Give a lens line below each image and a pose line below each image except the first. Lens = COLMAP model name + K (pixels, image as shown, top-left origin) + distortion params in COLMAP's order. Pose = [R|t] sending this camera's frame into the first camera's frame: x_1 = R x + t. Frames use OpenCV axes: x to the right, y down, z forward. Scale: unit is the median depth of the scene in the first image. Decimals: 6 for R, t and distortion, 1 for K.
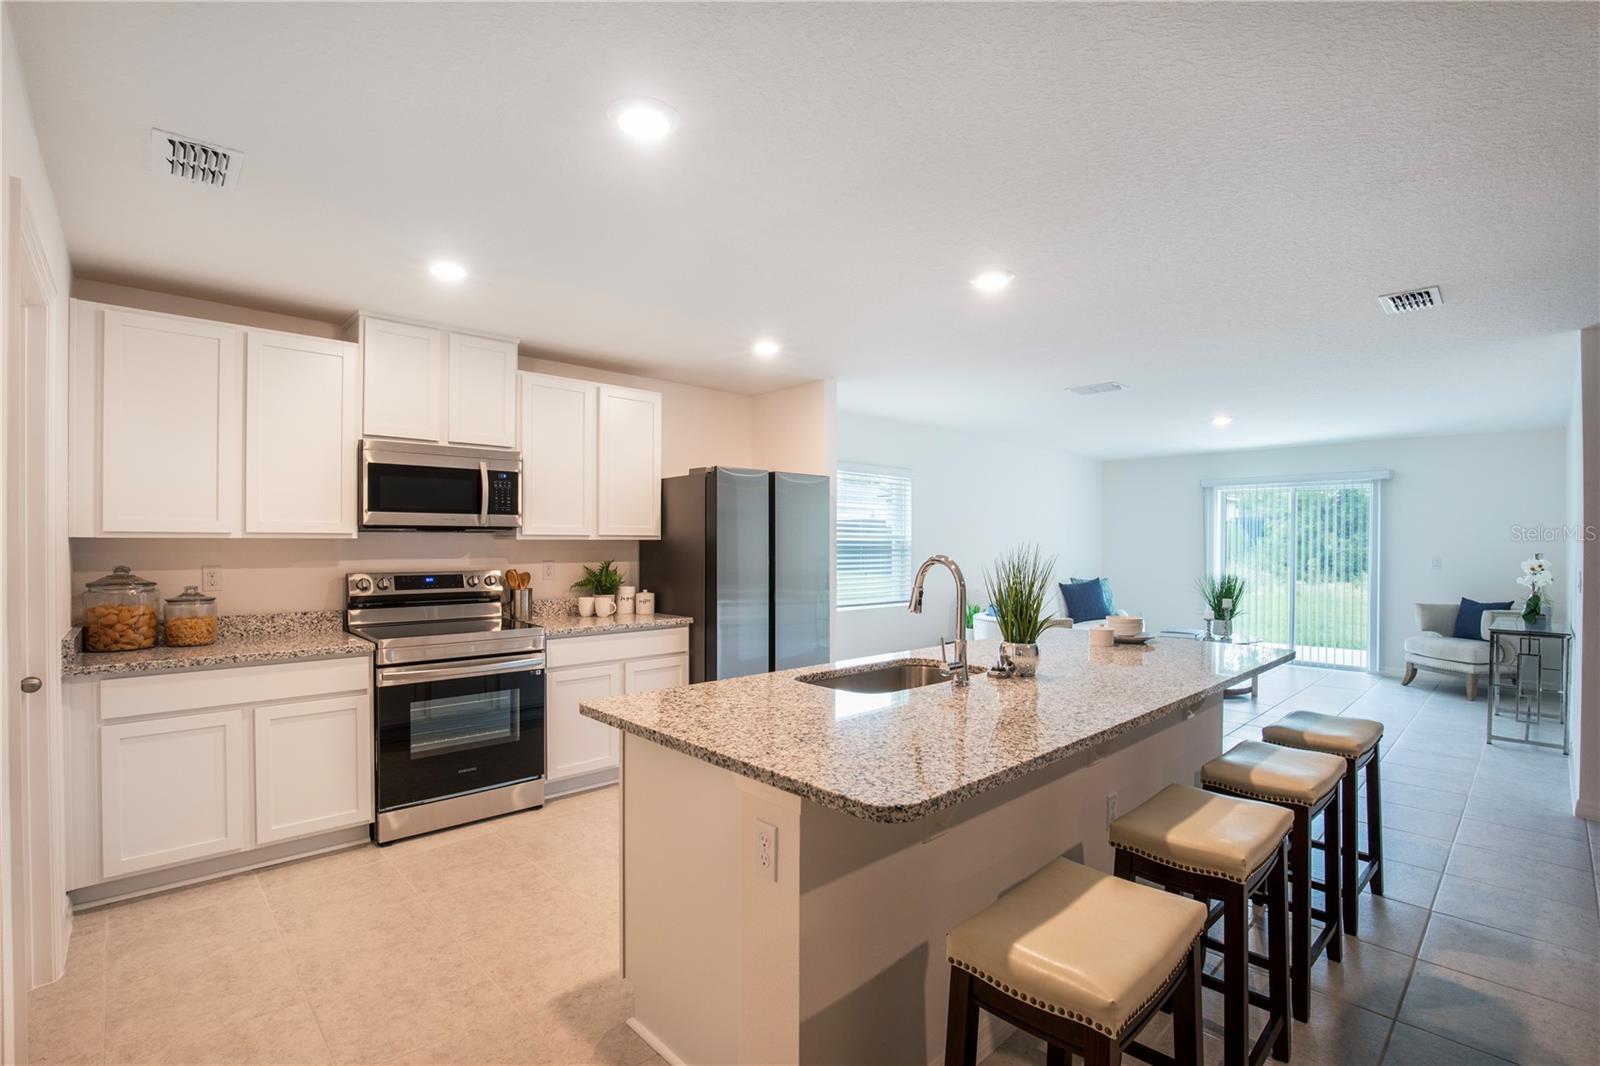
lens RADIAL K [[740.0, 0, 804.6], [0, 740.0, 536.1], [0, 0, 1]] dist [-0.017976, 0.002350]
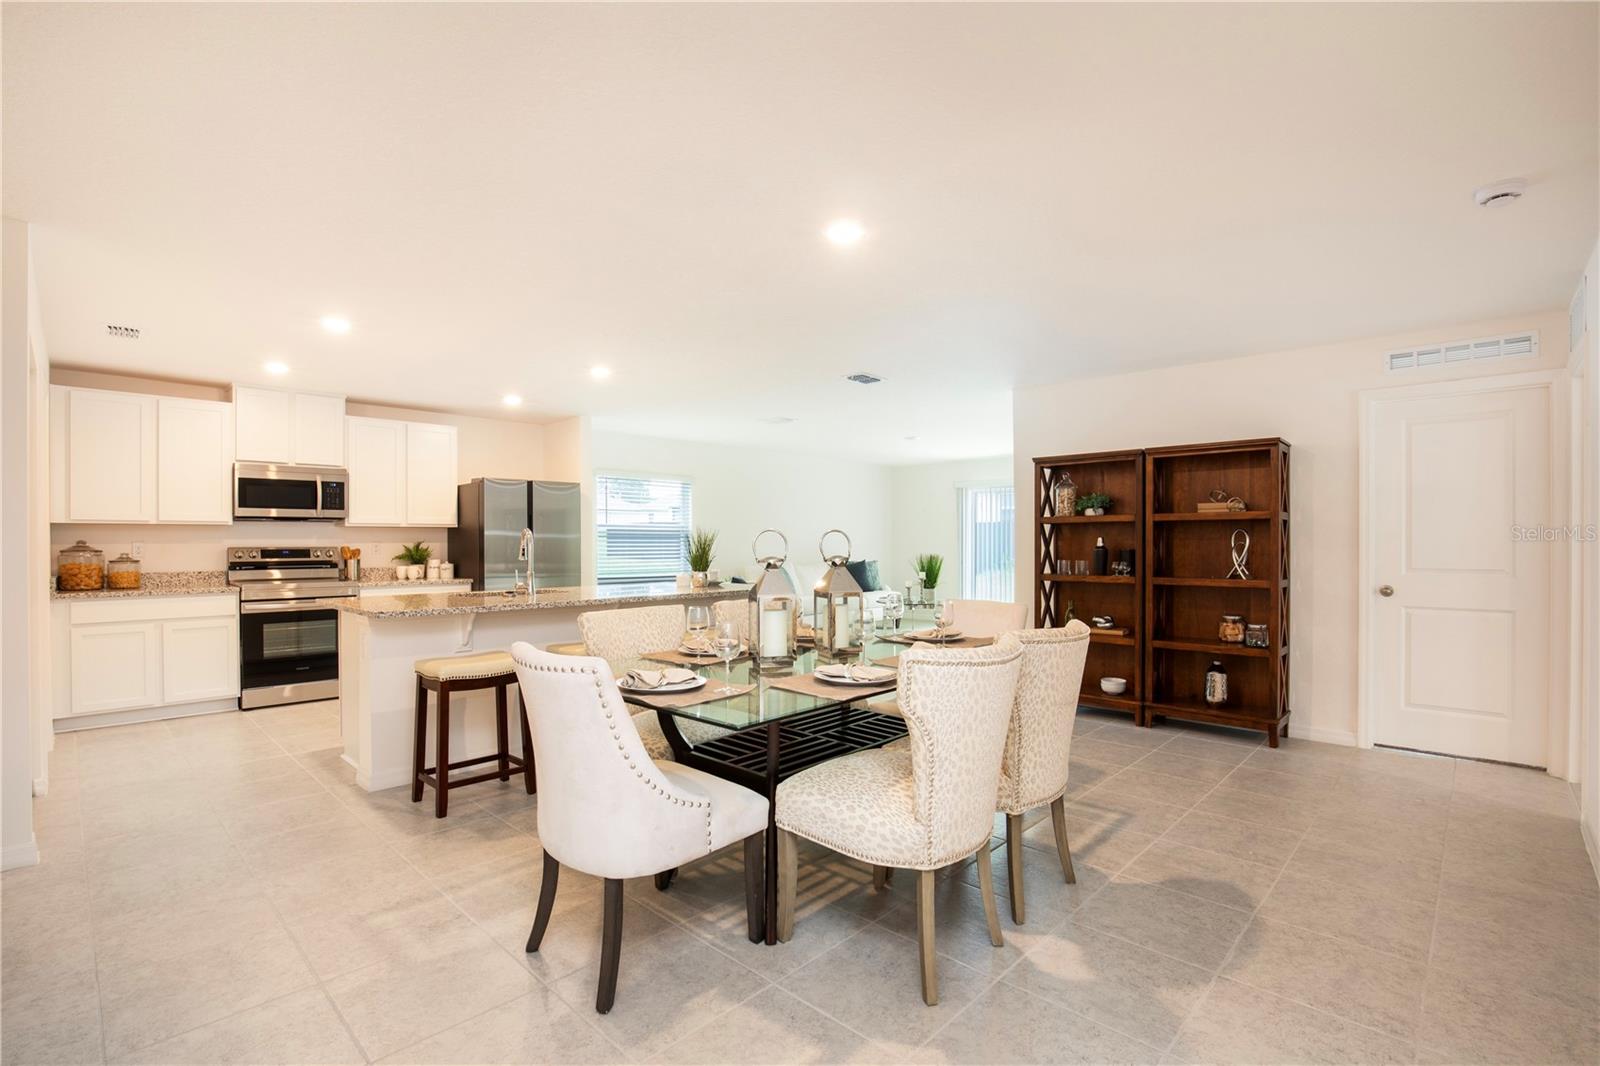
lens RADIAL K [[740.0, 0, 801.4], [0, 740.0, 540.3], [0, 0, 1]] dist [-0.017976, 0.002350]
pose [[0.999063, -0.003053, 0.043175, 0.525680], [0.002671, 0.999957, 0.008903, 0.024793], [-0.043200, -0.008779, 0.999028, -0.605907]]
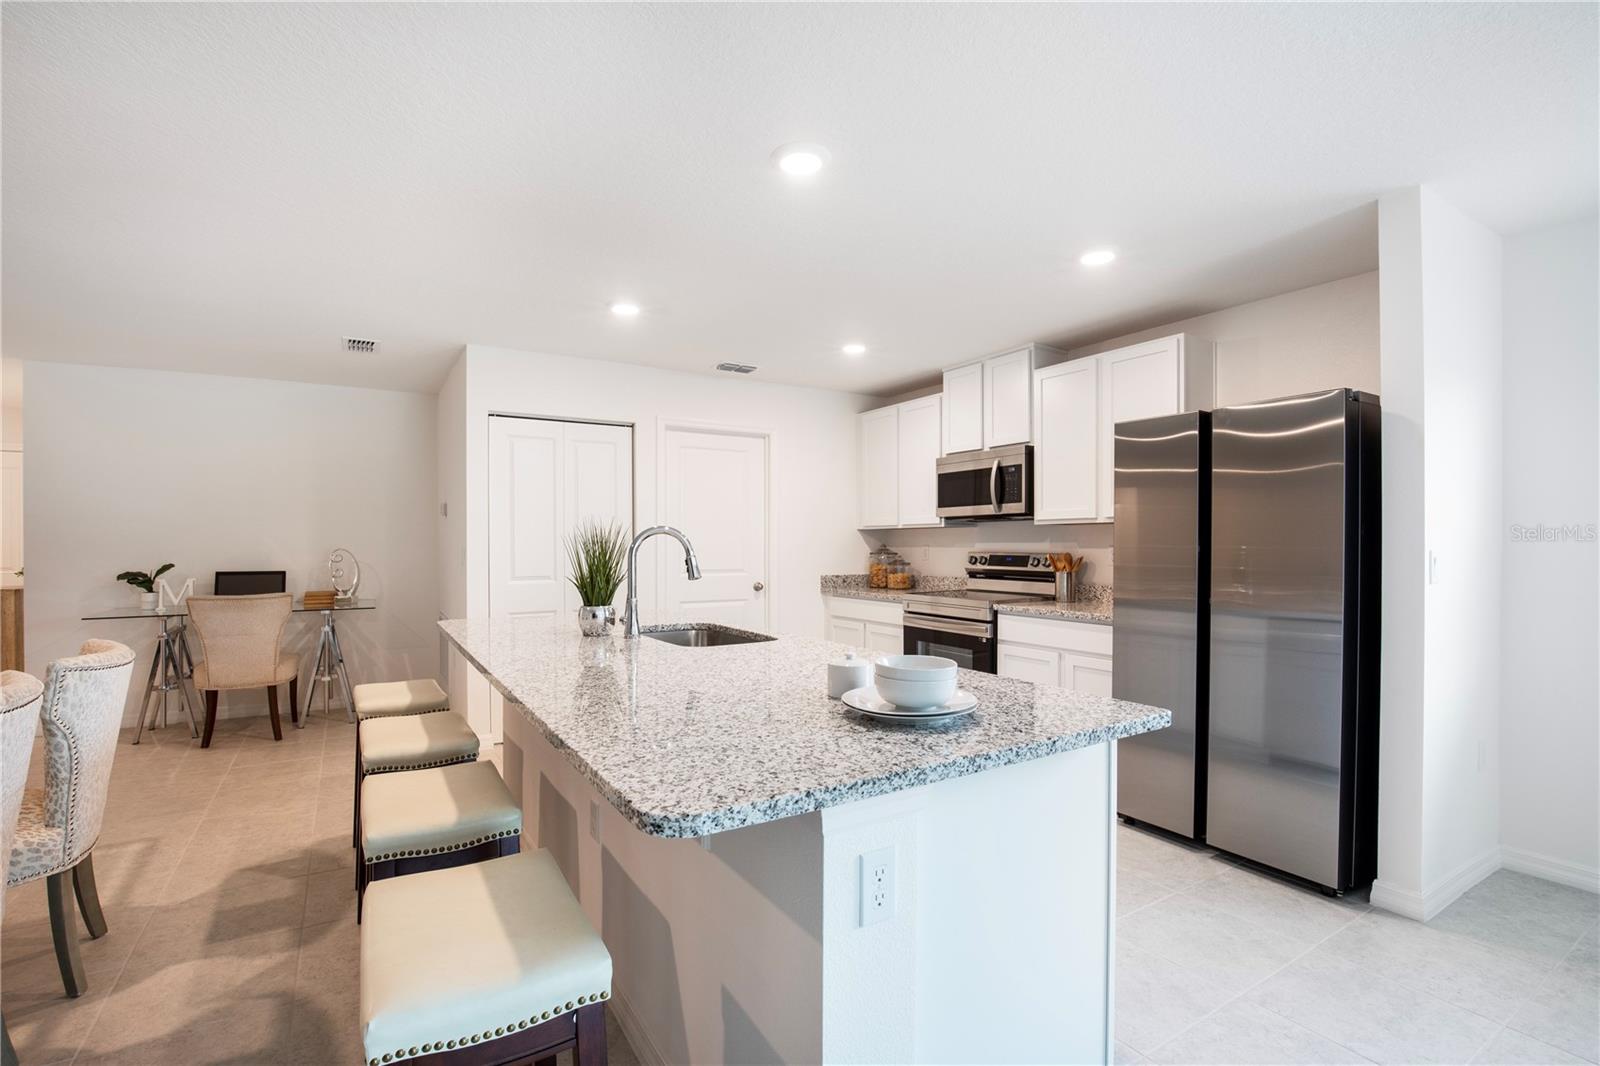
lens RADIAL K [[740.0, 0, 792.2], [0, 740.0, 543.8], [0, 0, 1]] dist [-0.017976, 0.002350]
pose [[-0.211216, -0.003583, -0.977433, 0.820540], [0.007217, 0.999960, -0.005225, 0.039236], [0.977413, -0.008158, -0.211182, 0.954253]]
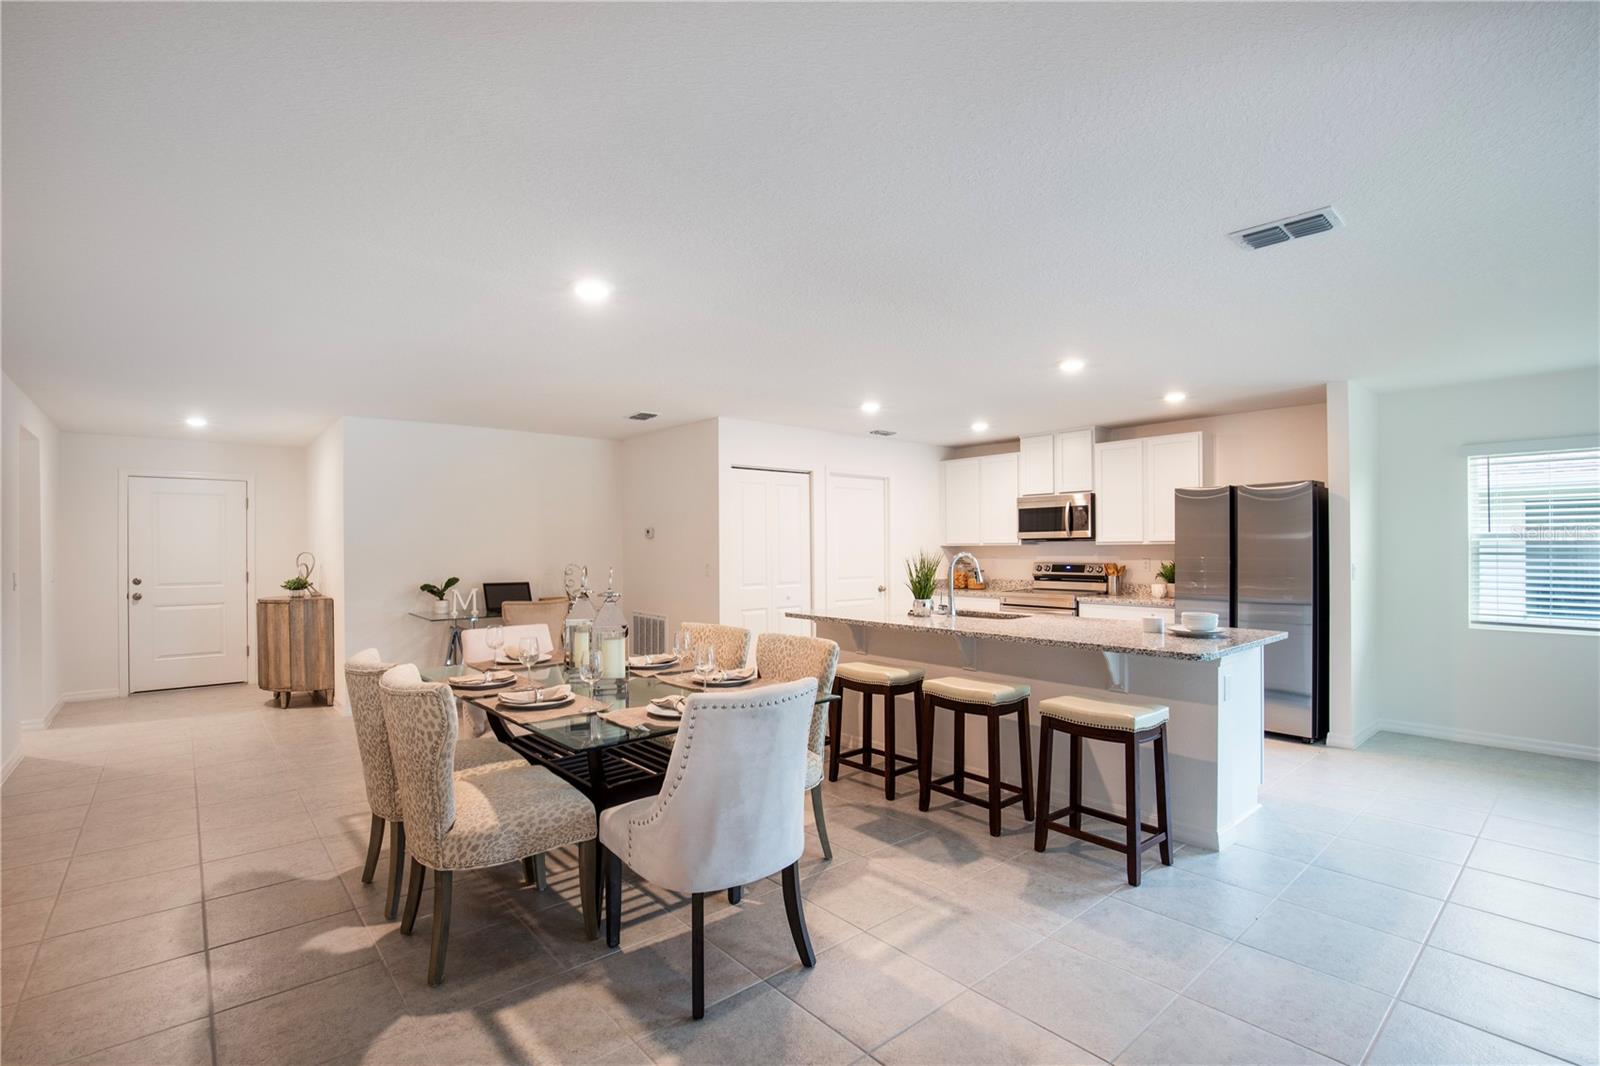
lens RADIAL K [[740.0, 0, 796.8], [0, 740.0, 545.7], [0, 0, 1]] dist [-0.017976, 0.002350]
pose [[-0.042084, -0.007723, -0.999084, 1.423130], [0.013906, 0.999869, -0.008315, 0.012063], [0.999017, -0.014243, -0.041971, 0.425790]]
